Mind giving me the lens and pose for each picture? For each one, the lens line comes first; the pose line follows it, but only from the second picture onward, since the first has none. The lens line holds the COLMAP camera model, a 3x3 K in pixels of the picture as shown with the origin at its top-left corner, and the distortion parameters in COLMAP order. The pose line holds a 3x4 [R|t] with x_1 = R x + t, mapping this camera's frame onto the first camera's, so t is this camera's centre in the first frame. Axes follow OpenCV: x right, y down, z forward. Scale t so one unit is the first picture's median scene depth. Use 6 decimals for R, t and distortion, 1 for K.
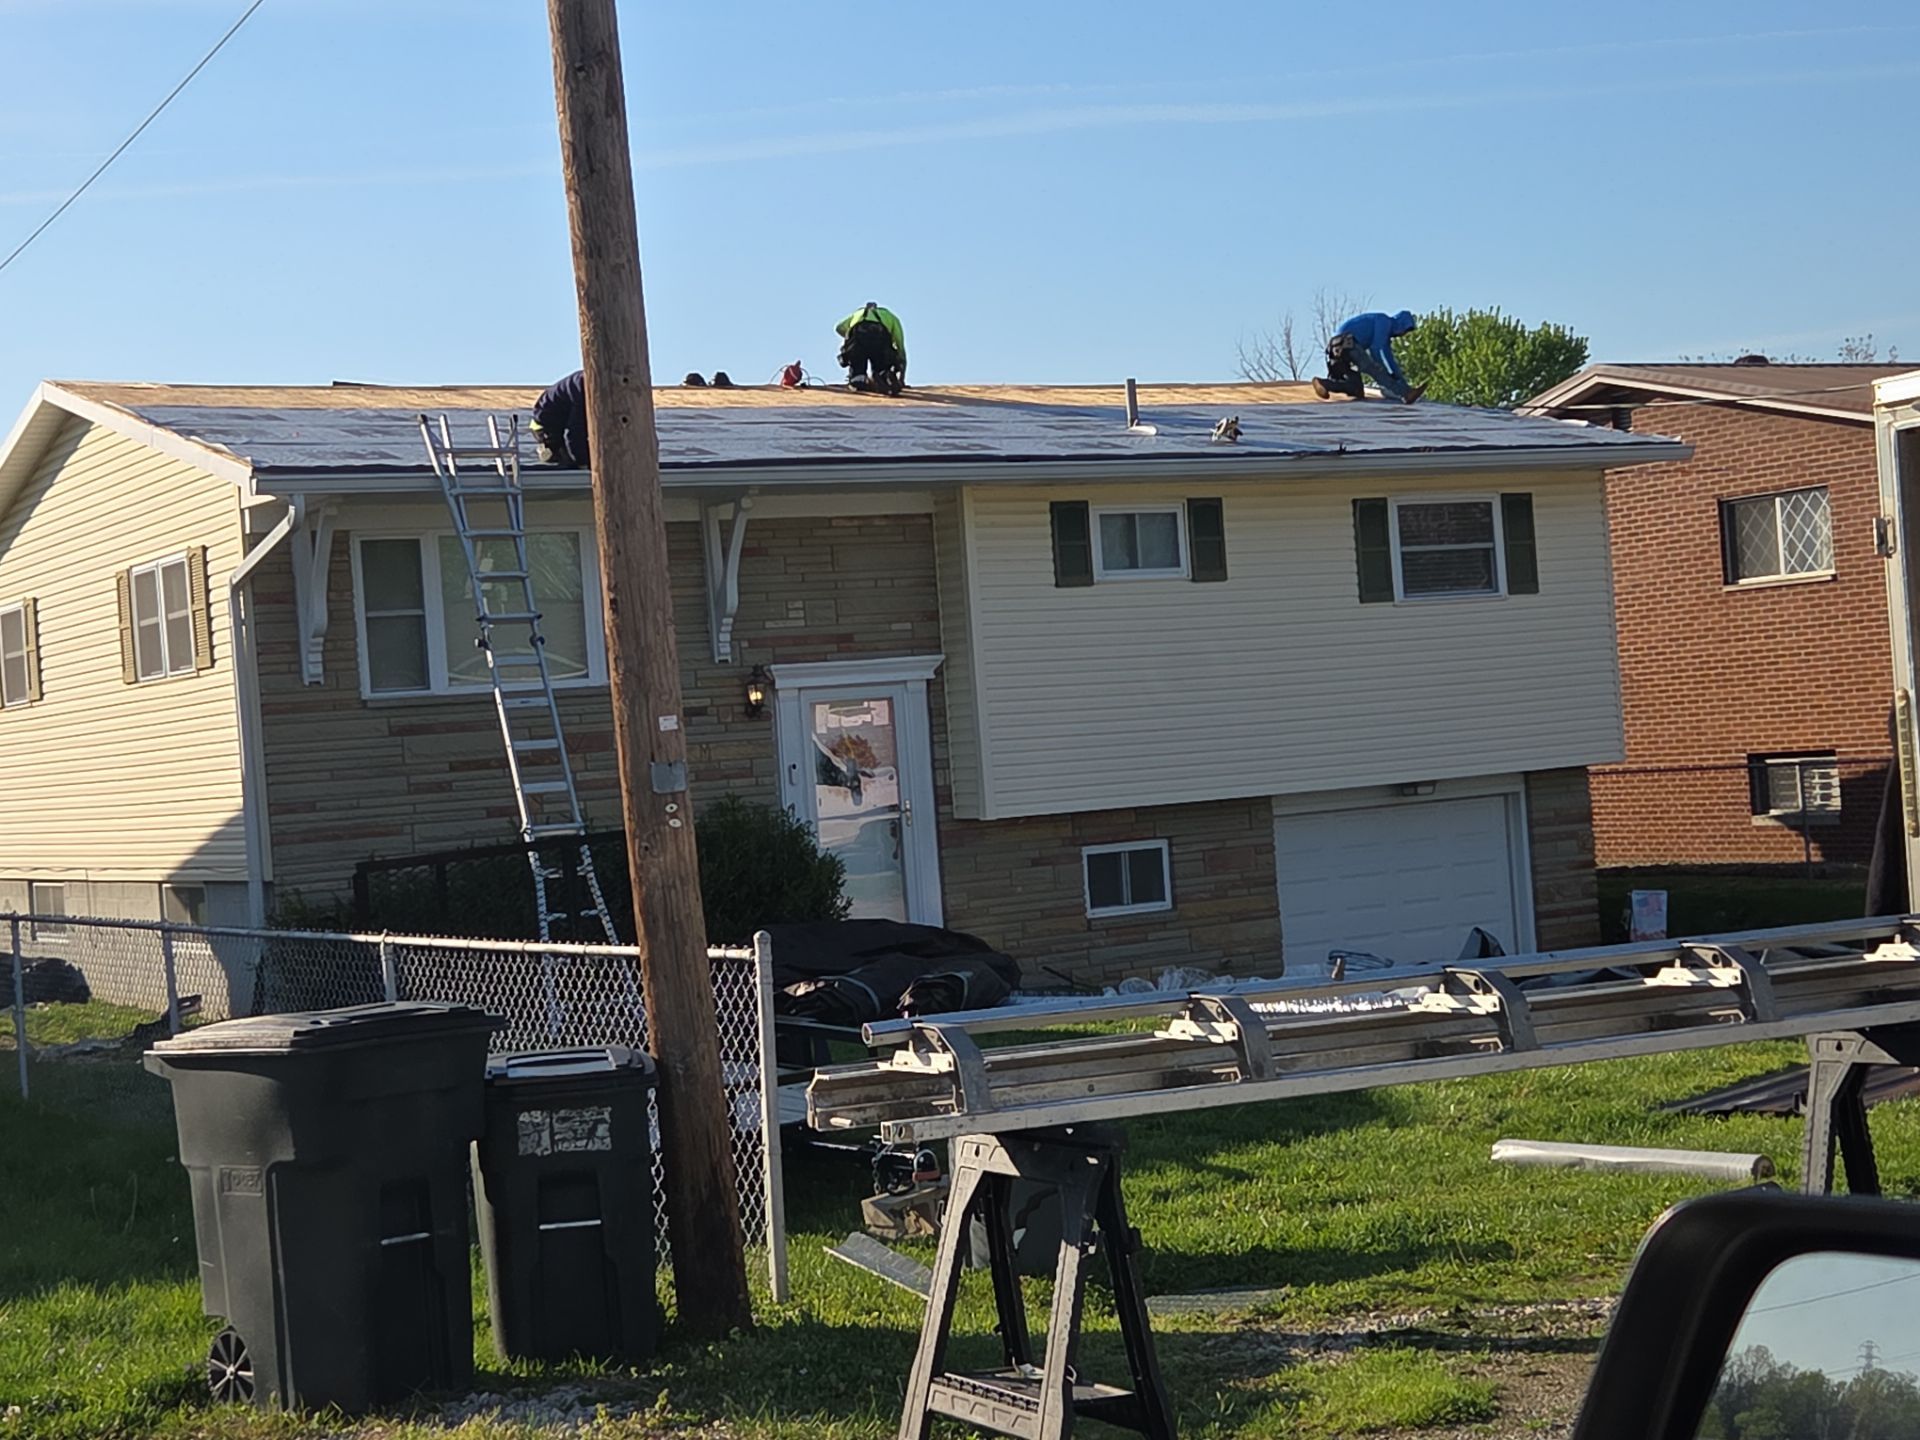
lens RADIAL K [[2898.1, 0, 946.8], [0, 2898.1, 724.6], [0, 0, 1]] dist [0.107283, -0.025888]
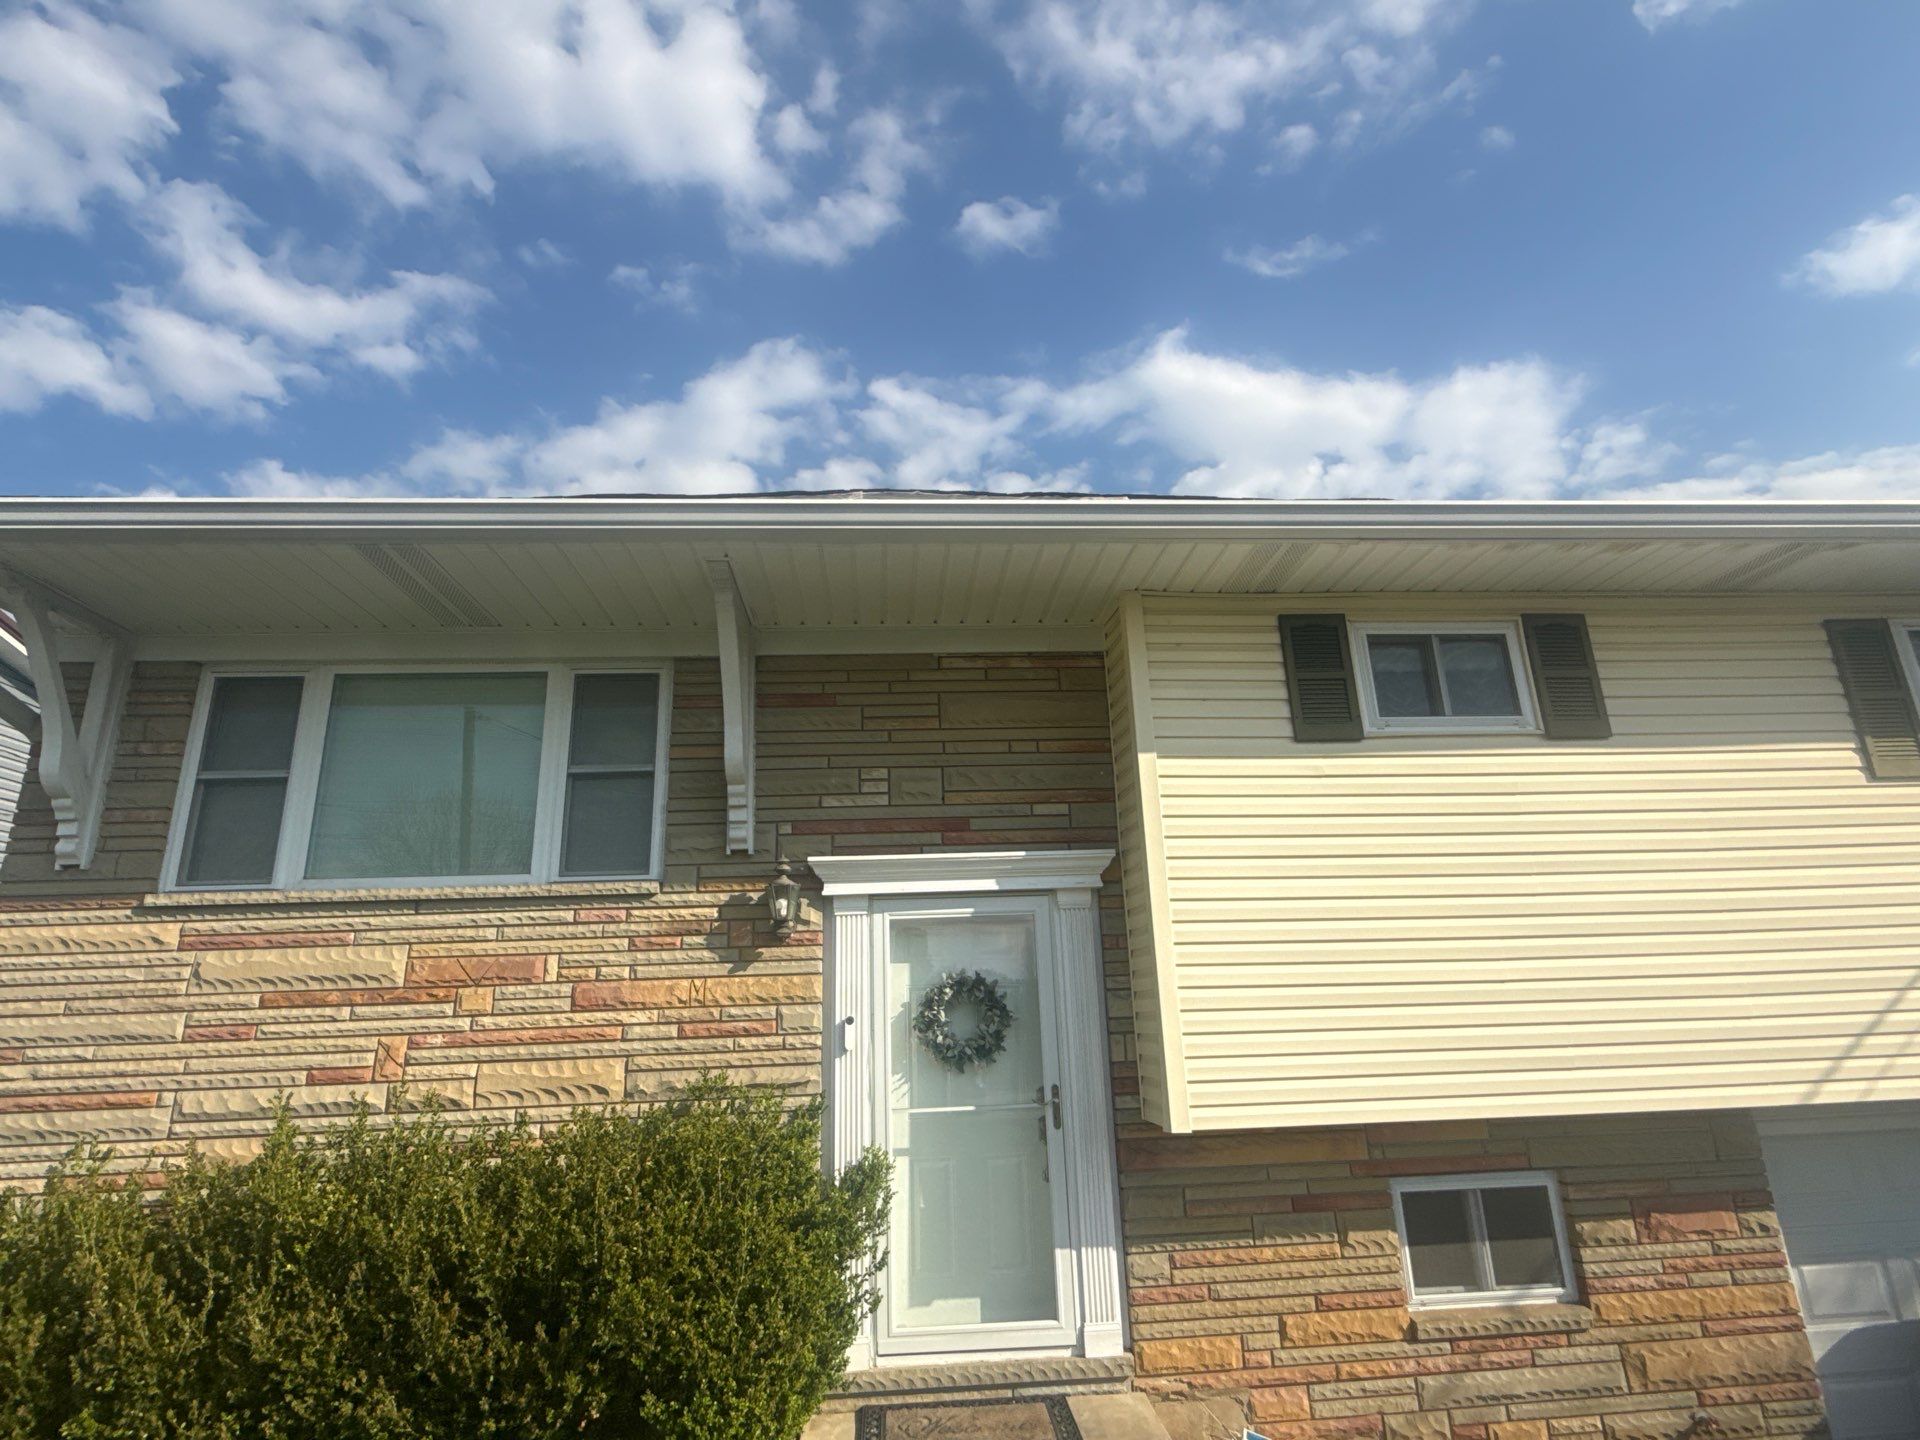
lens RADIAL K [[952.5, 0, 958.8], [0, 952.5, 703.0], [0, 0, 1]] dist [0.000847, -0.000018]
pose [[0.885665, -0.089380, -0.455640, 0.072754], [-0.030408, 0.968026, -0.248999, -0.001847], [0.463327, 0.234385, 0.854629, 0.836242]]
